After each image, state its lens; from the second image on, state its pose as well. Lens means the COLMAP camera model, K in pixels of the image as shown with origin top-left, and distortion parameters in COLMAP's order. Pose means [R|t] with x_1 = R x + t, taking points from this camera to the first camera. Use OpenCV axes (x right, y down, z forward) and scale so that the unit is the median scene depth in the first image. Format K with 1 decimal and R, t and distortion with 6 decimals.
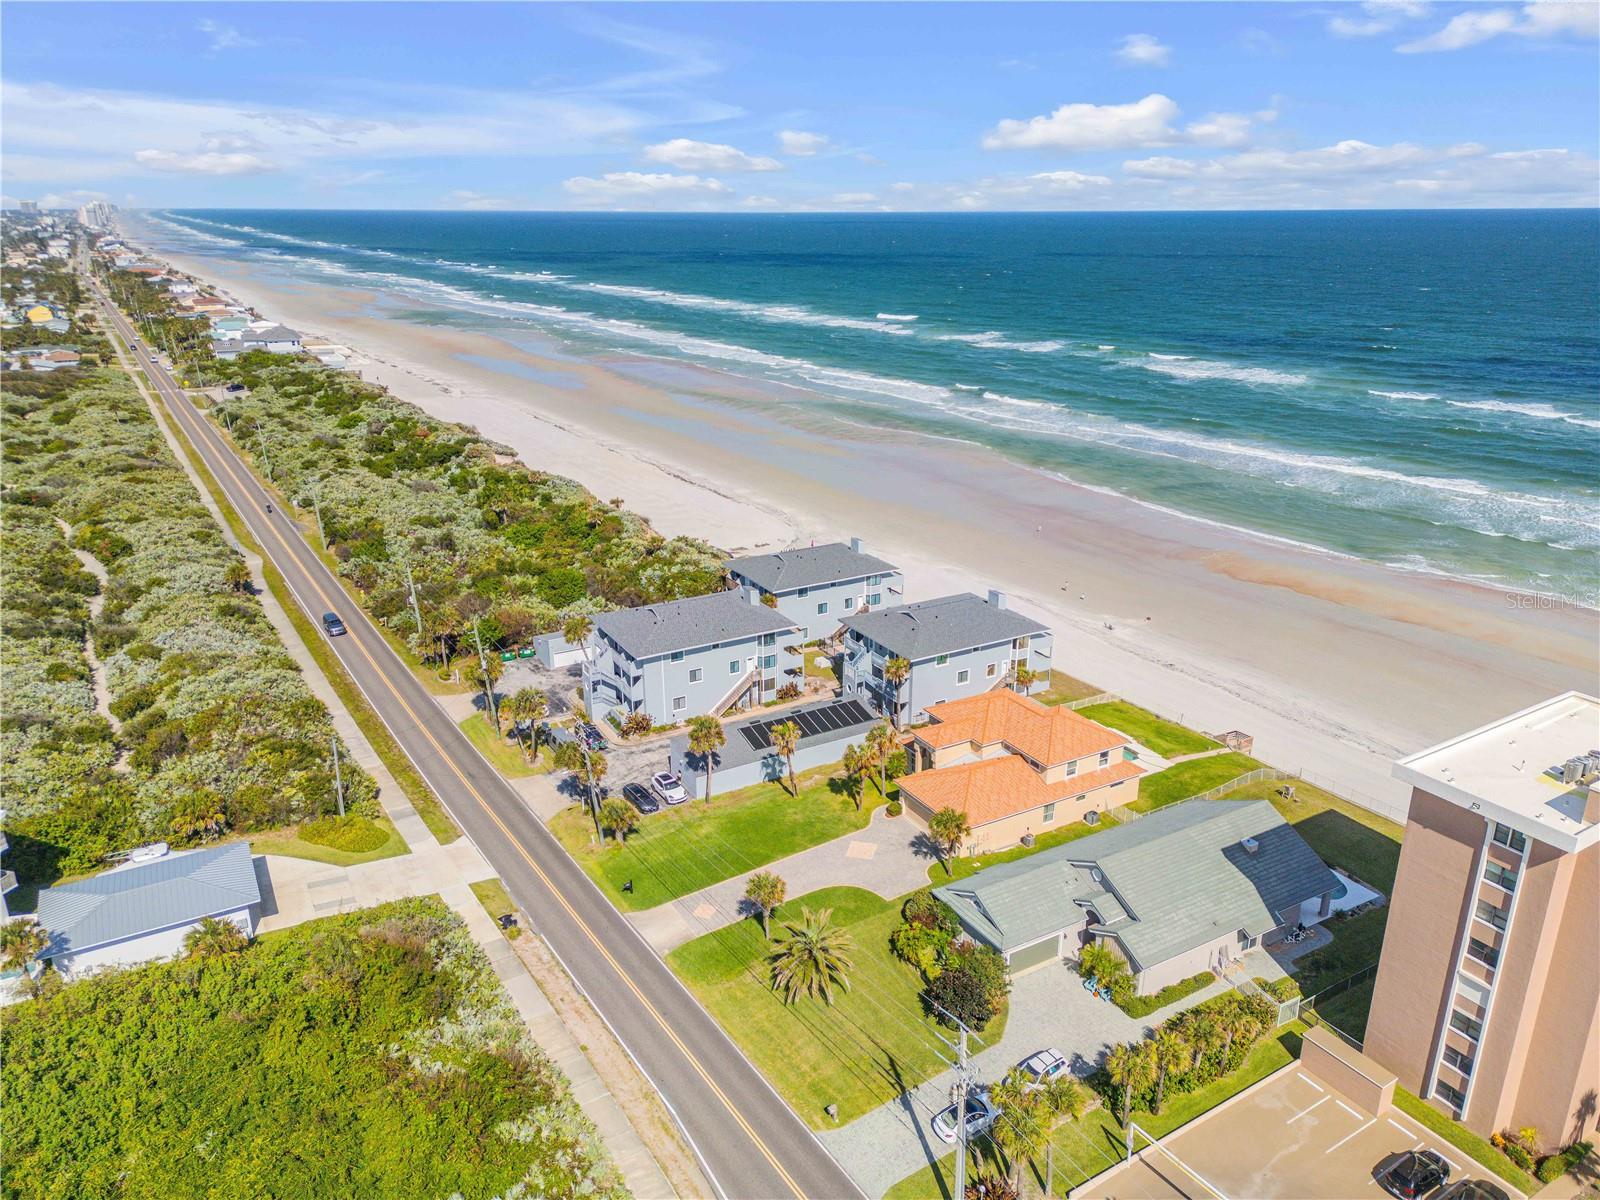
lens RADIAL K [[1115.8, 0, 800.0], [0, 1115.8, 600.0], [0, 0, 1]] dist [0.090566, -0.076722]
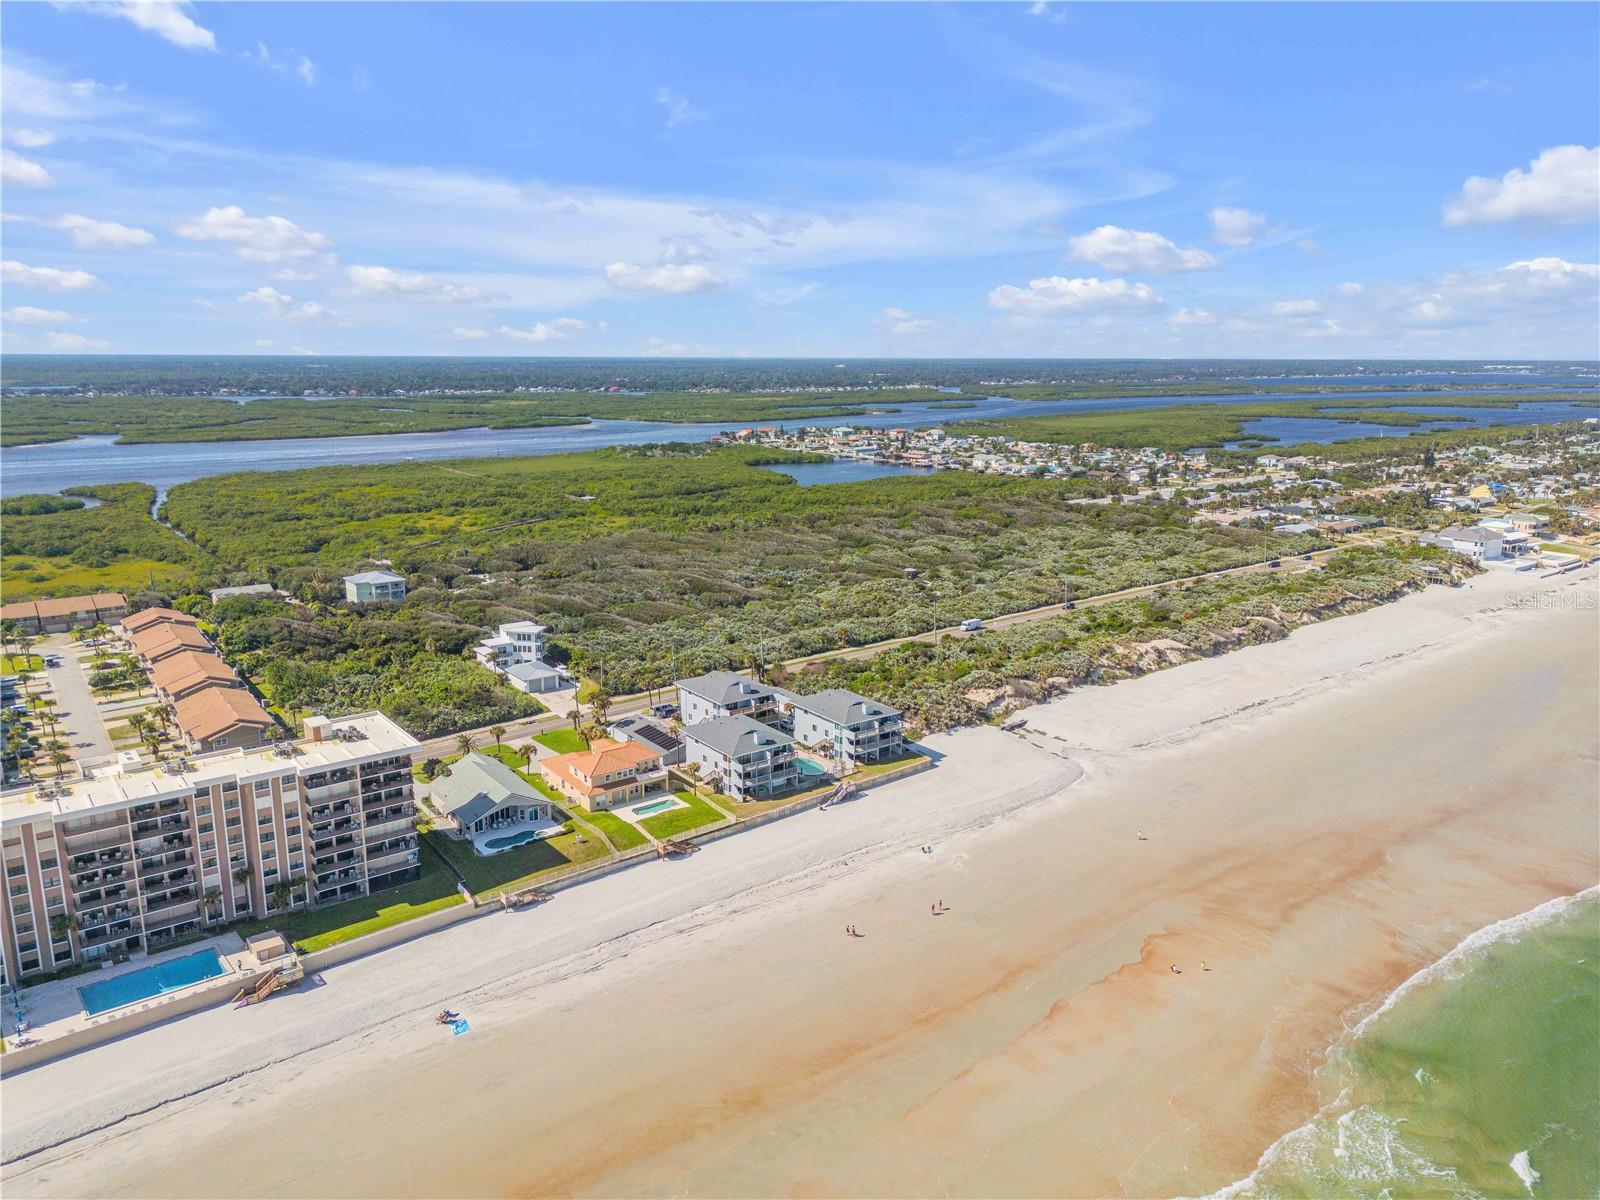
lens RADIAL K [[1116.6, 0, 800.0], [0, 1116.6, 600.0], [0, 0, 1]] dist [0.125111, -0.176488]
pose [[0.102102, 0.212597, -0.971791, 1.819025], [-0.327228, 0.929708, 0.169010, -0.505693], [0.939413, 0.300741, 0.164493, 0.812270]]
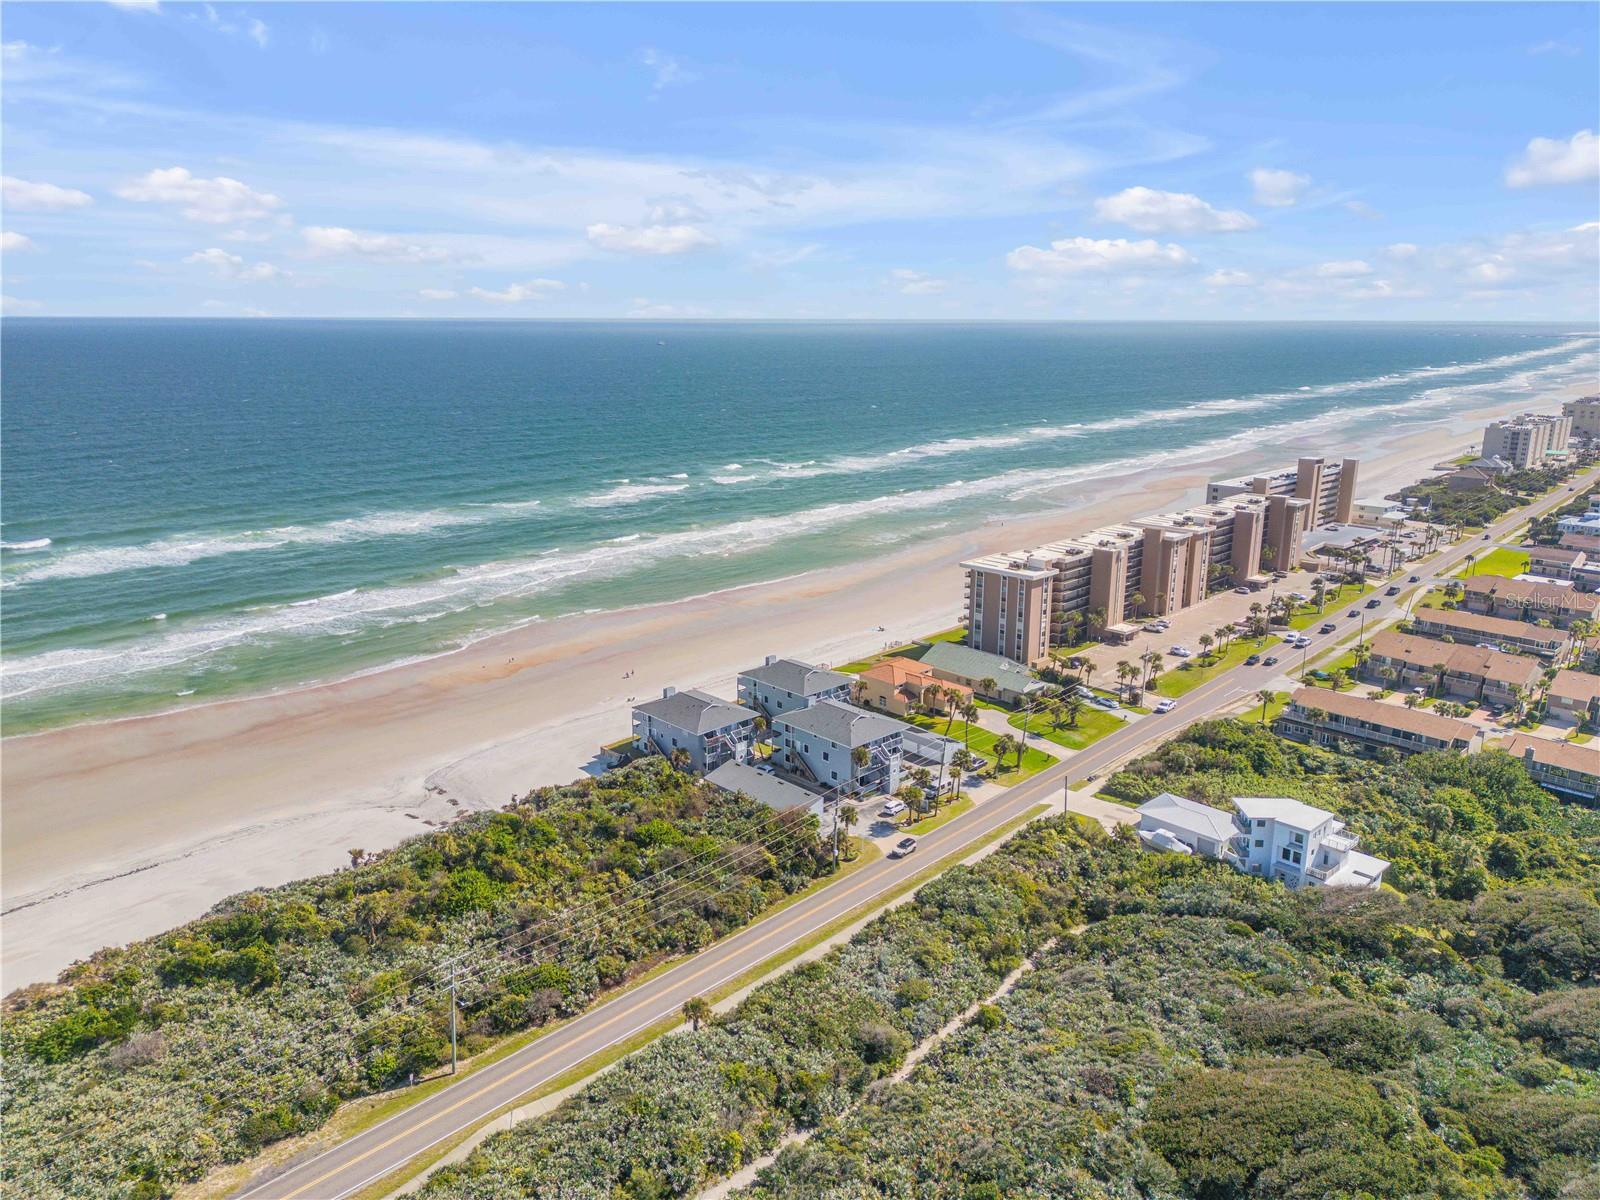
lens RADIAL K [[1116.5, 0, 800.0], [0, 1116.5, 600.0], [0, 0, 1]] dist [0.094037, -0.099242]
pose [[-0.229687, -0.239652, 0.943298, -1.589369], [0.317194, 0.897861, 0.305342, -0.659932], [-0.920126, 0.369342, -0.130210, 1.258224]]
